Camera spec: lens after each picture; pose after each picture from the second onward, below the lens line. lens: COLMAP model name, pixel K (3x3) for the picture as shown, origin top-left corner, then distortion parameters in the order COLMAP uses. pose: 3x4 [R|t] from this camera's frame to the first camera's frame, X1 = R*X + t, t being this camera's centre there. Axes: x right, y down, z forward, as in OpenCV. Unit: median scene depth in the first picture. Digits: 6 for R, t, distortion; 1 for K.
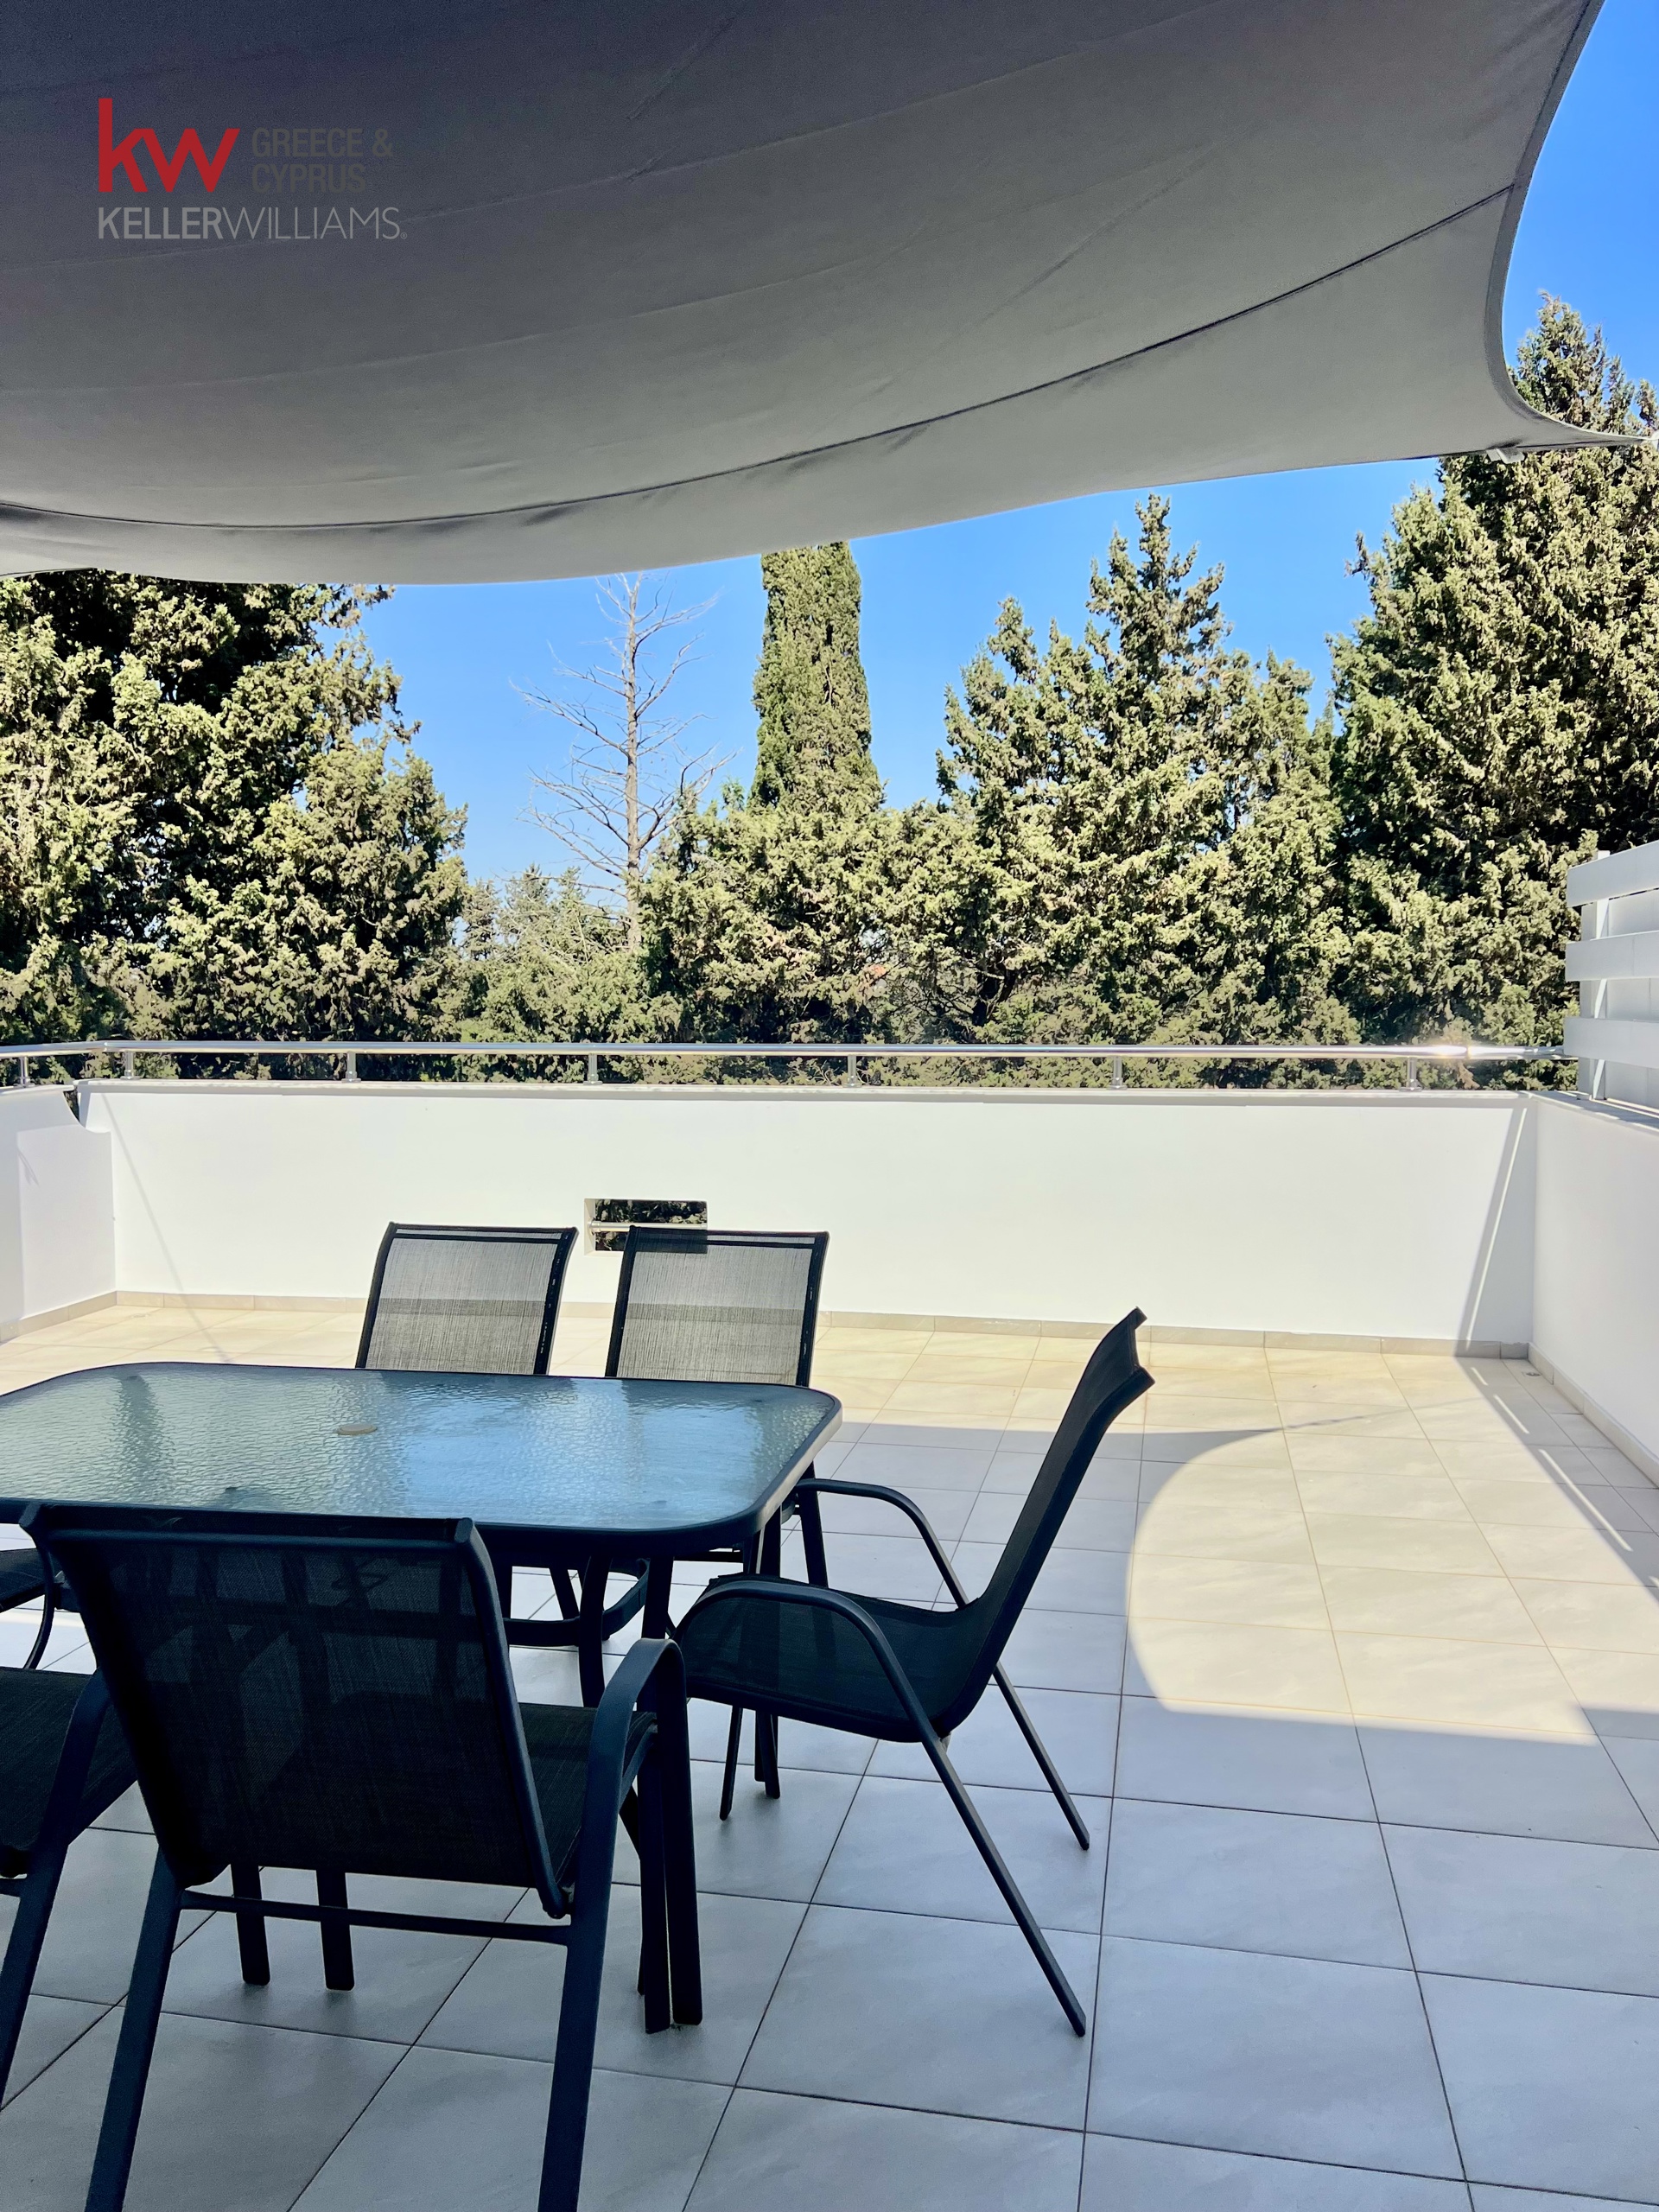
lens RADIAL K [[1654.7, 0, 802.2], [0, 1654.7, 1106.5], [0, 0, 1]] dist [0.081331, -0.100106]
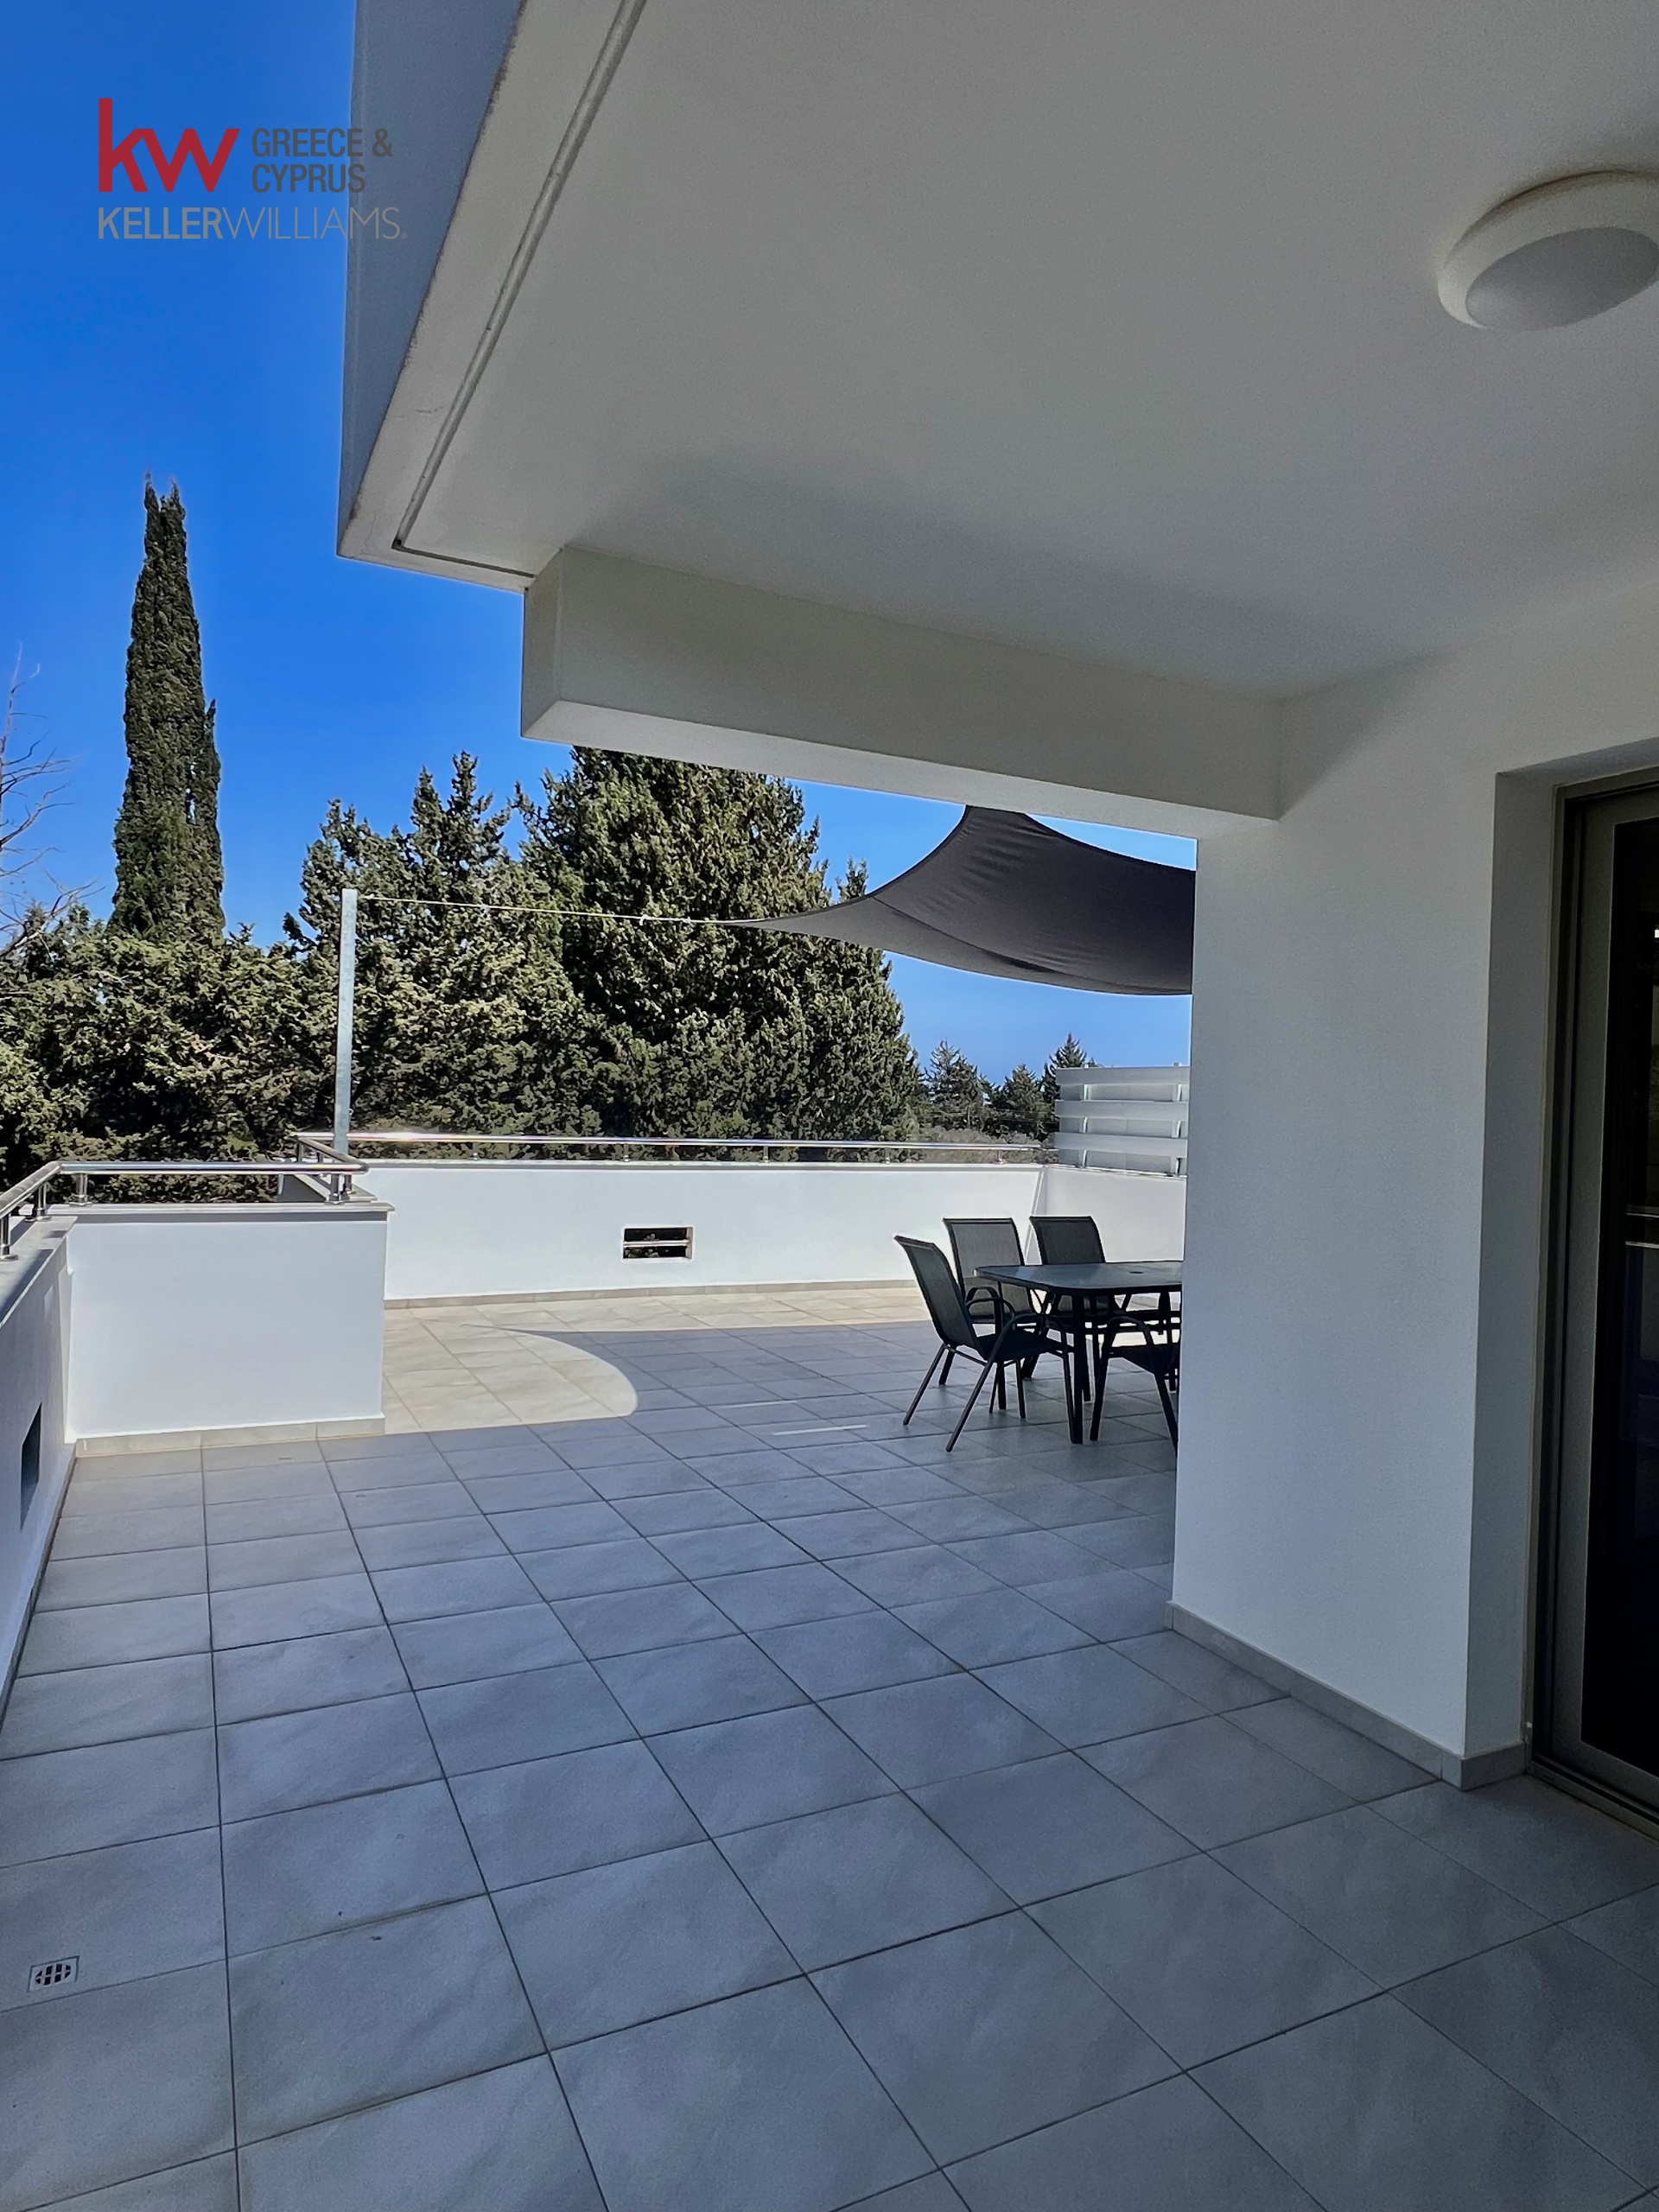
lens RADIAL K [[1308.4, 0, 819.2], [0, 1308.4, 1089.8], [0, 0, 1]] dist [0.004762, -0.000687]
pose [[0.795272, 0.031498, 0.605434, -0.228543], [0.010212, 0.997812, -0.065327, 0.000696], [-0.606167, 0.058135, 0.793210, -0.061552]]
